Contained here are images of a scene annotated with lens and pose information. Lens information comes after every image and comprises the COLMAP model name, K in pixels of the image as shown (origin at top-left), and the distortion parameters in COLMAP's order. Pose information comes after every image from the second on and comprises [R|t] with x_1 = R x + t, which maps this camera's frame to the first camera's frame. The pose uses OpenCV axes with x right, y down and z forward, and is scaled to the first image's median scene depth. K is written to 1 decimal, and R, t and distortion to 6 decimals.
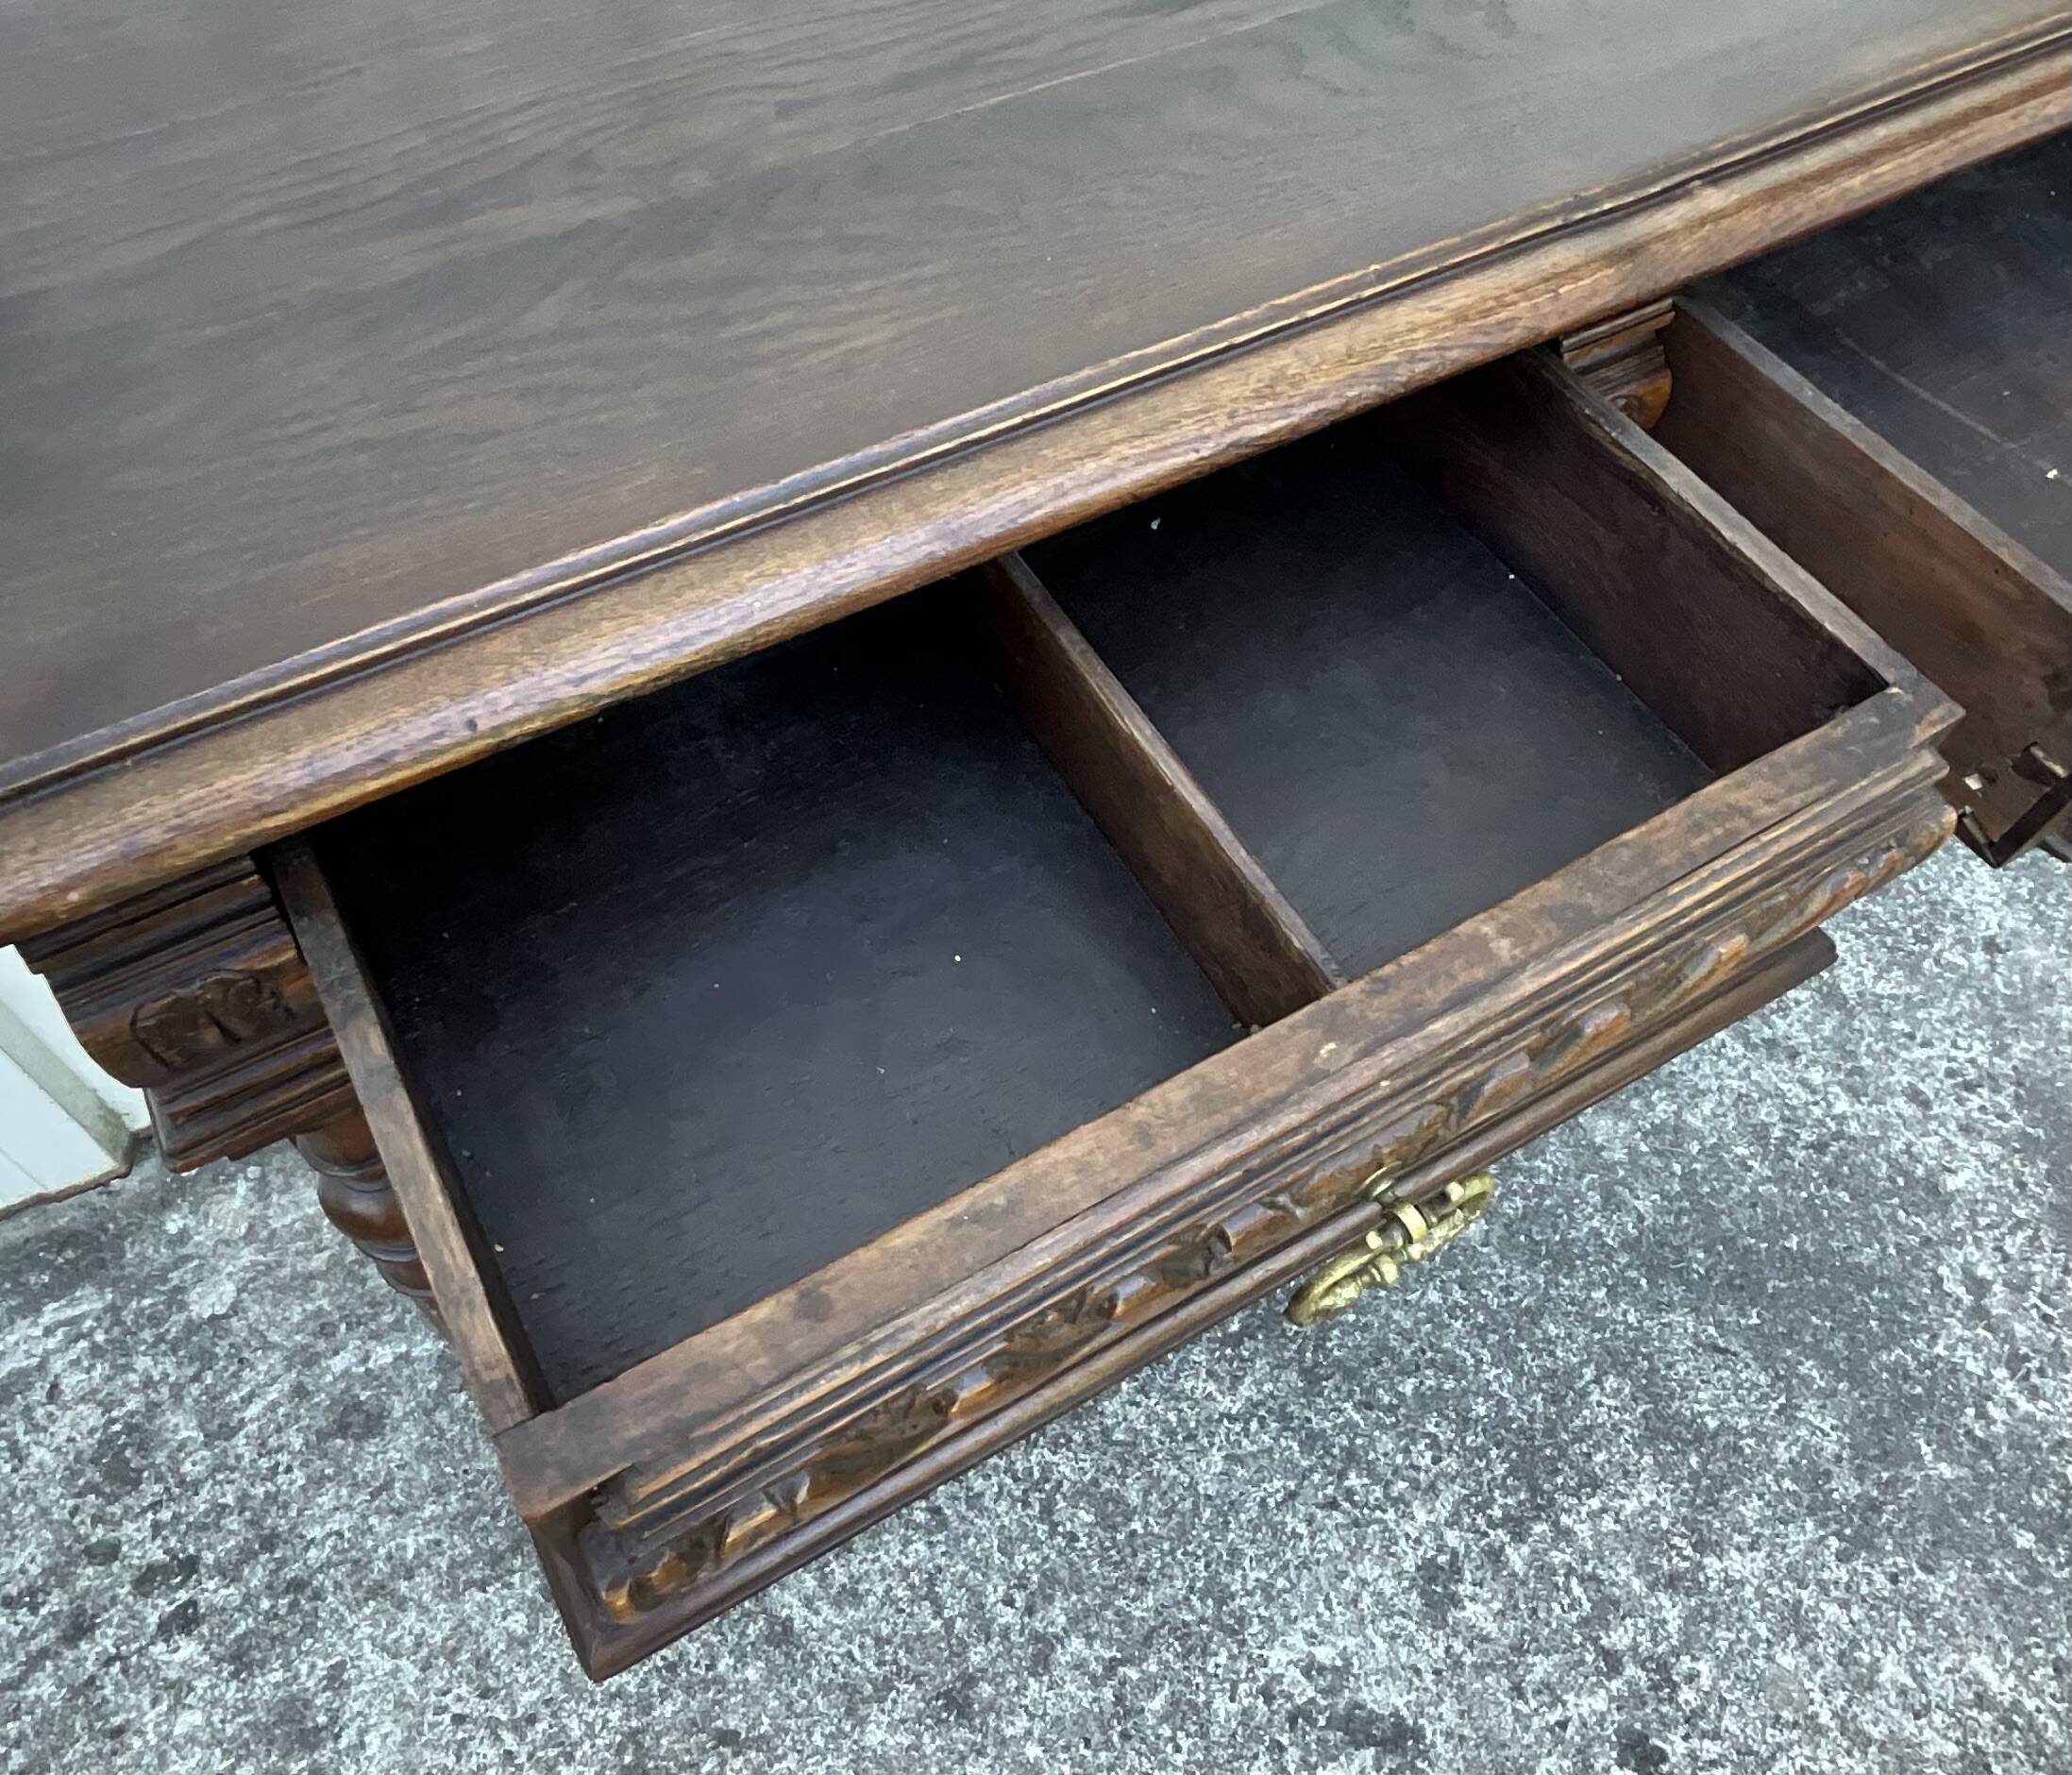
lens RADIAL K [[1503.3, 0, 987.0], [0, 1503.3, 883.4], [0, 0, 1]] dist [-0.023341, 0.017696]
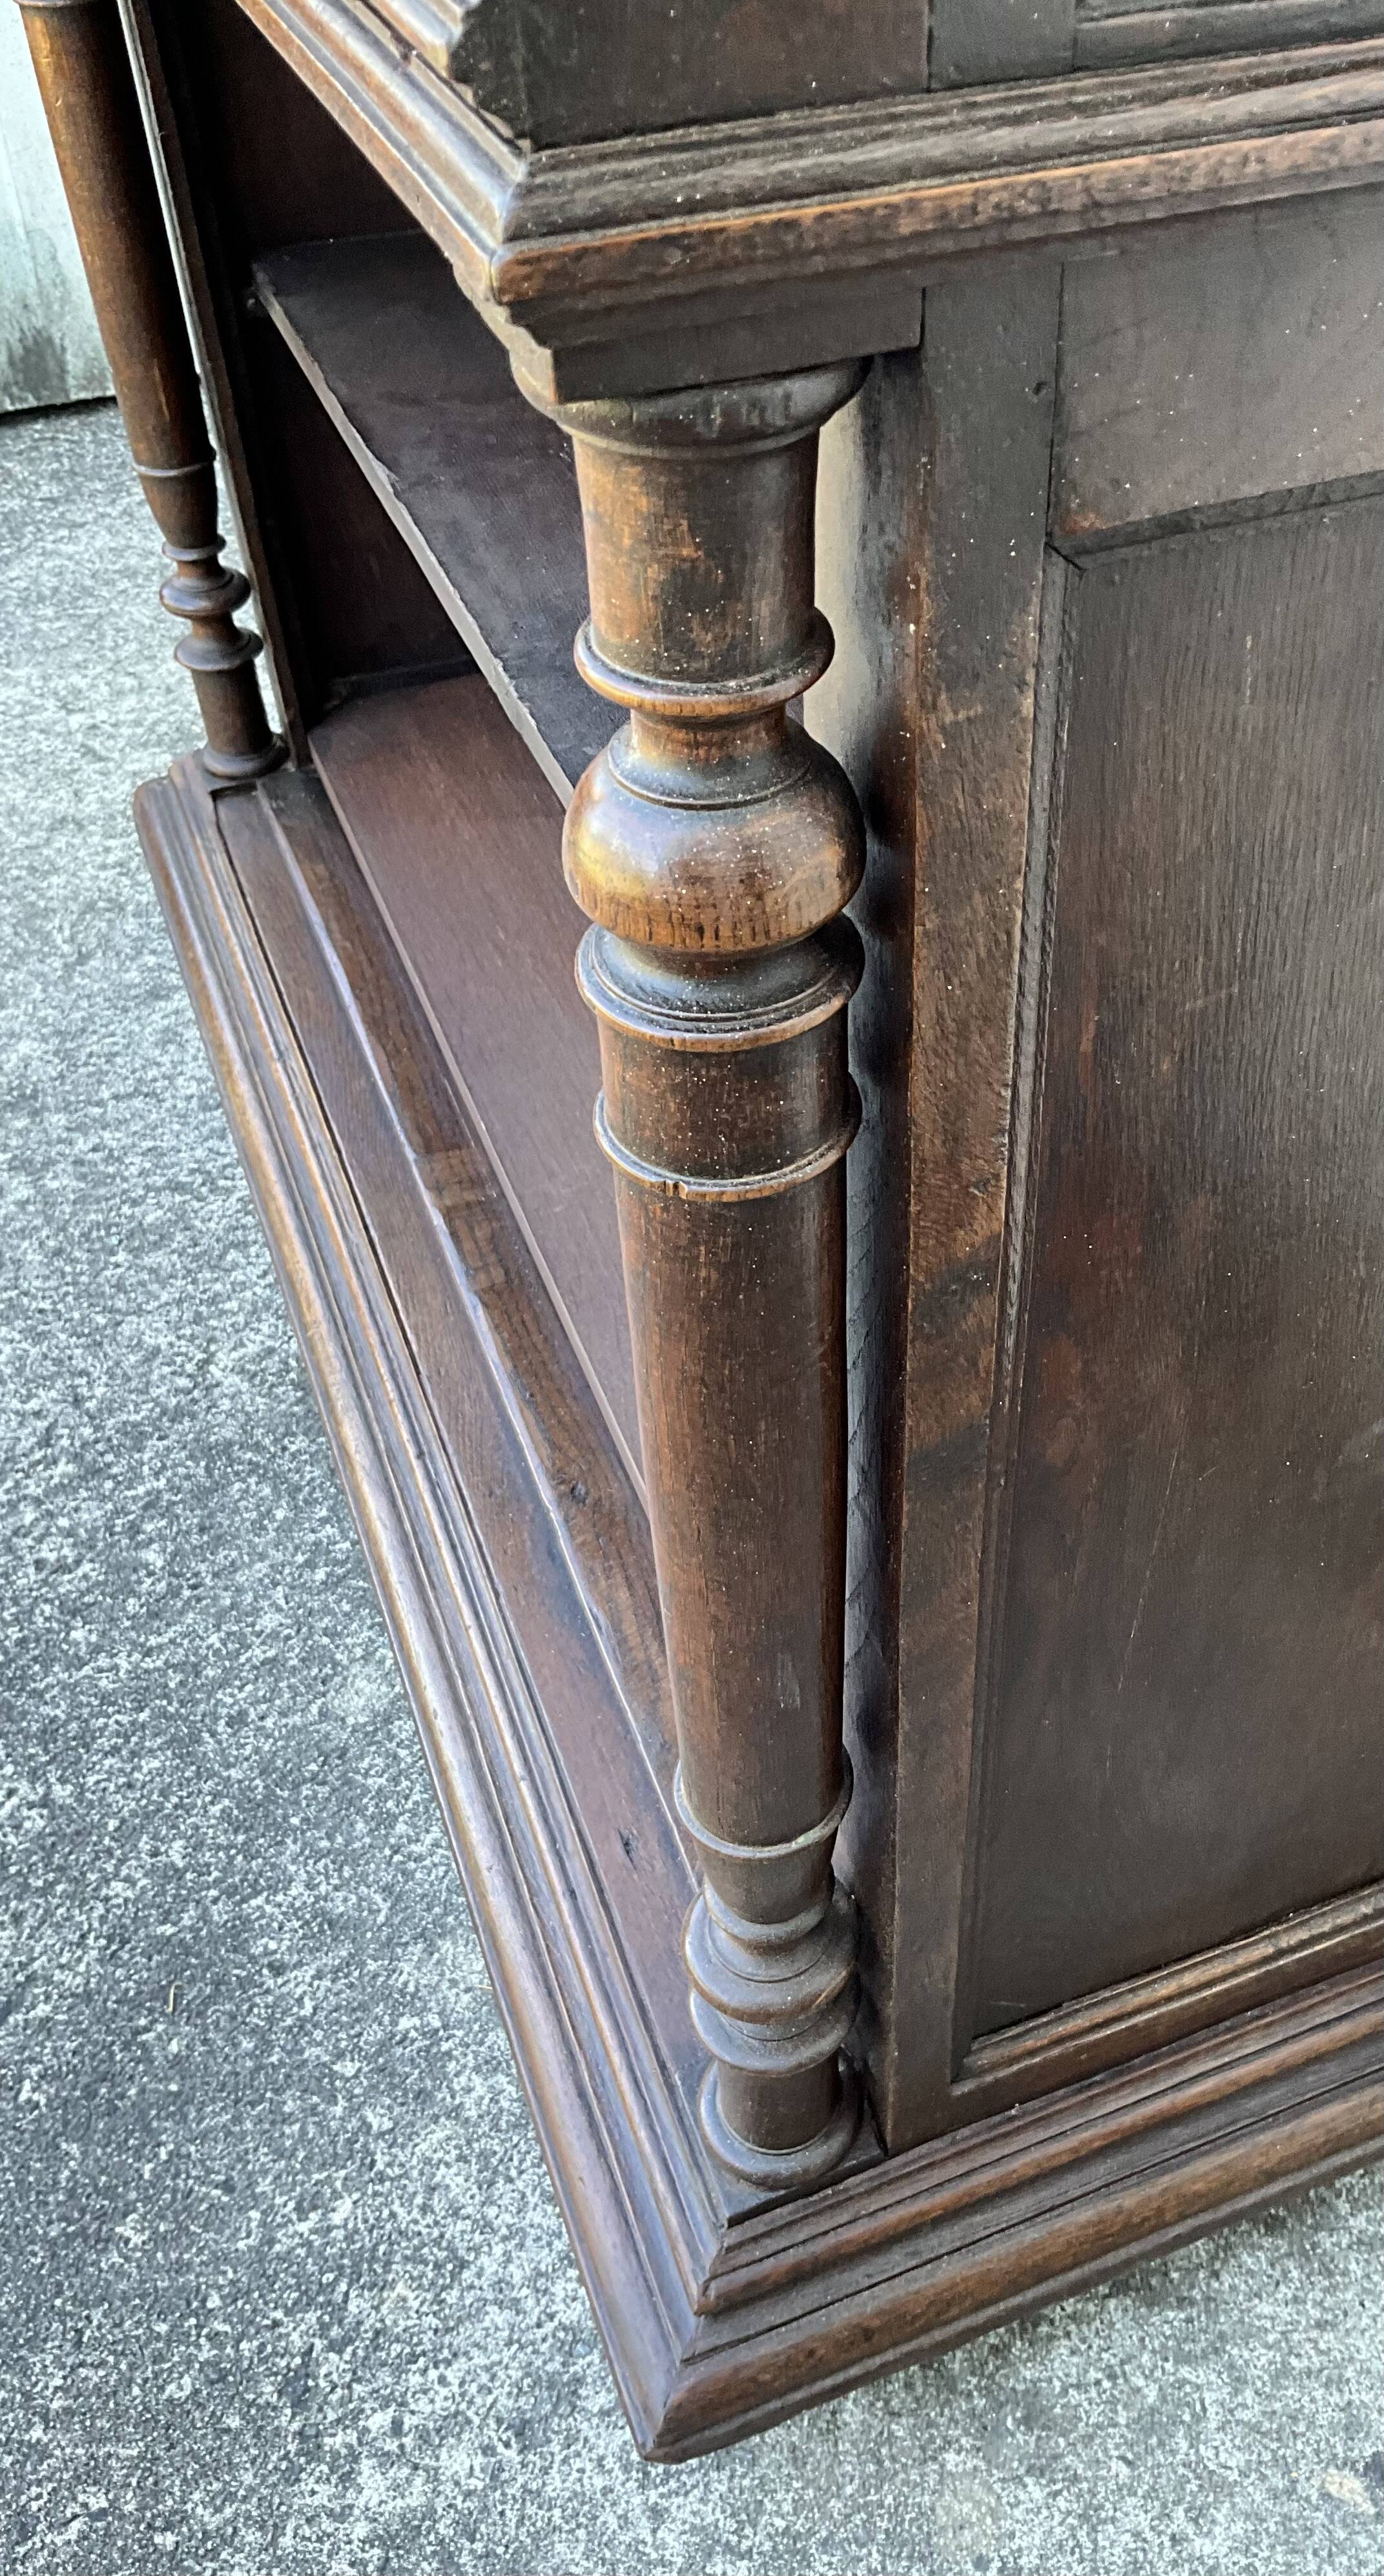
lens RADIAL K [[2169.7, 0, 856.4], [0, 2169.7, 1283.8], [0, 0, 1]] dist [0.068231, -0.150696]
pose [[-0.126902, 0.688644, -0.713909, 0.883210], [-0.806731, 0.347109, 0.478227, -0.438175], [0.577132, 0.636620, 0.511502, 0.630154]]
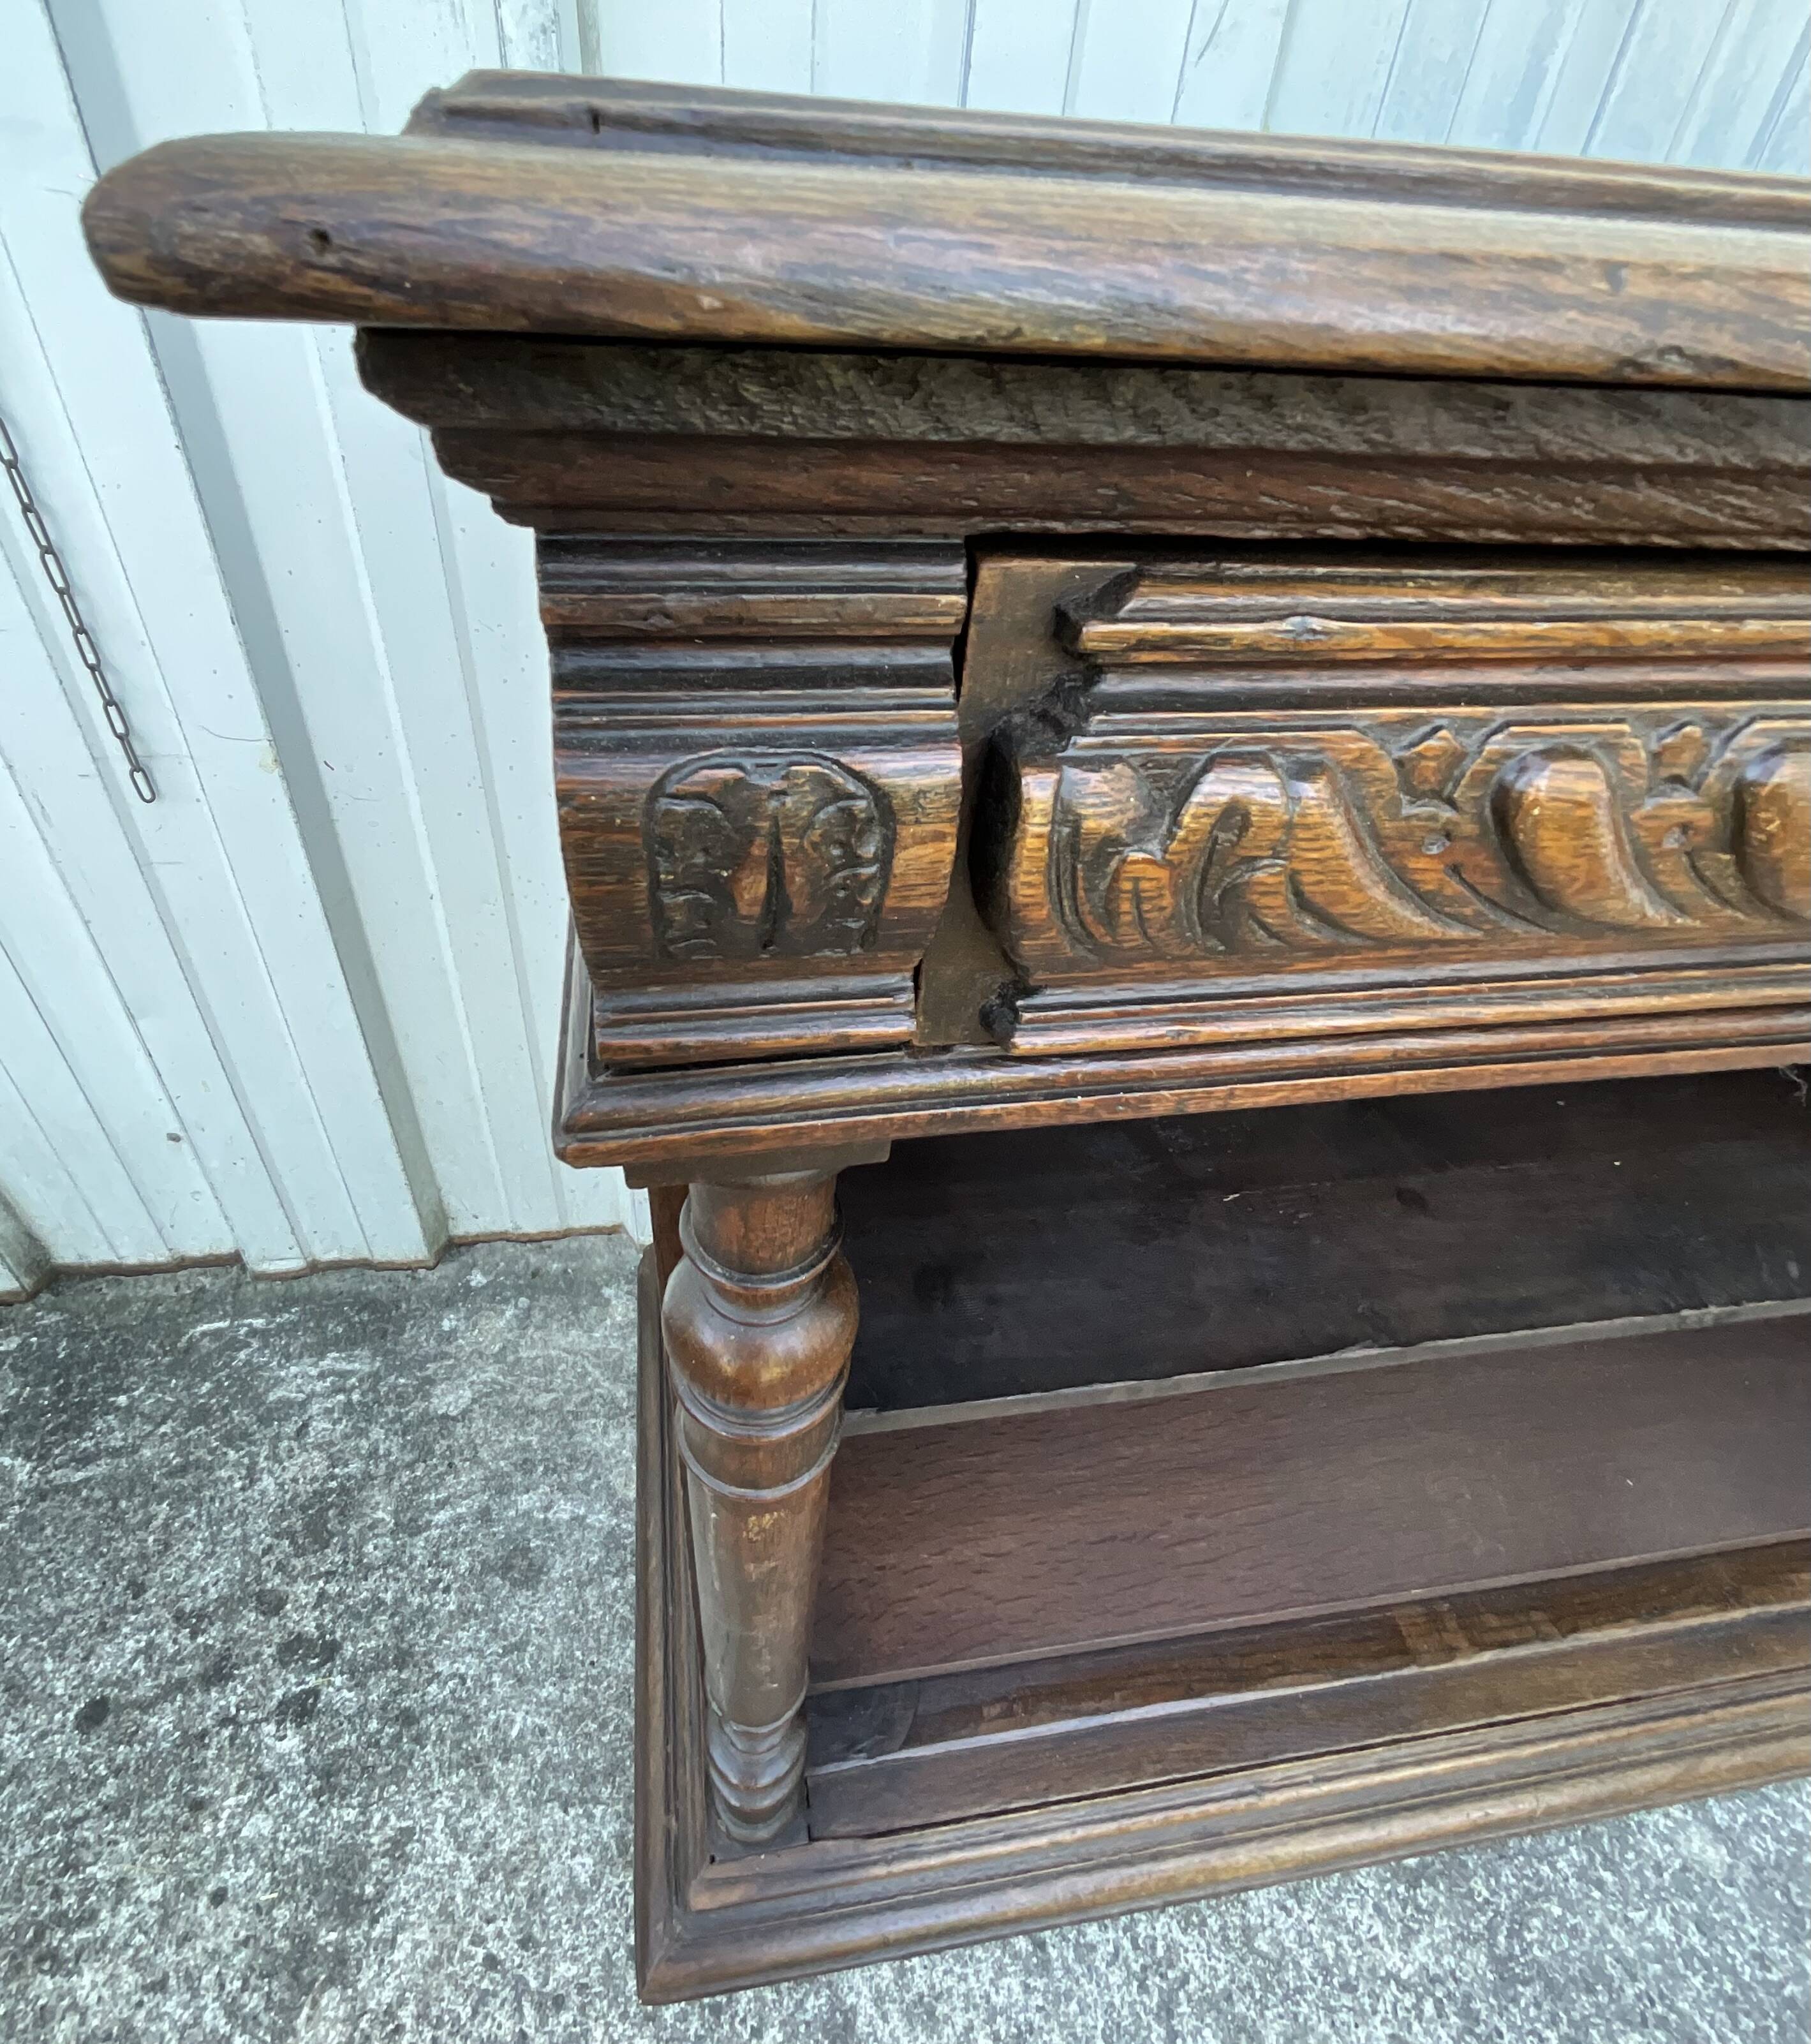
lens RADIAL K [[1023.2, 0, 842.9], [0, 1023.2, 946.3], [0, 0, 1]] dist [0.012913, -0.006980]
pose [[0.932571, 0.258078, -0.252404, -0.140435], [-0.321477, 0.911801, -0.255482, 0.072825], [0.164208, 0.319397, 0.933285, 0.221545]]
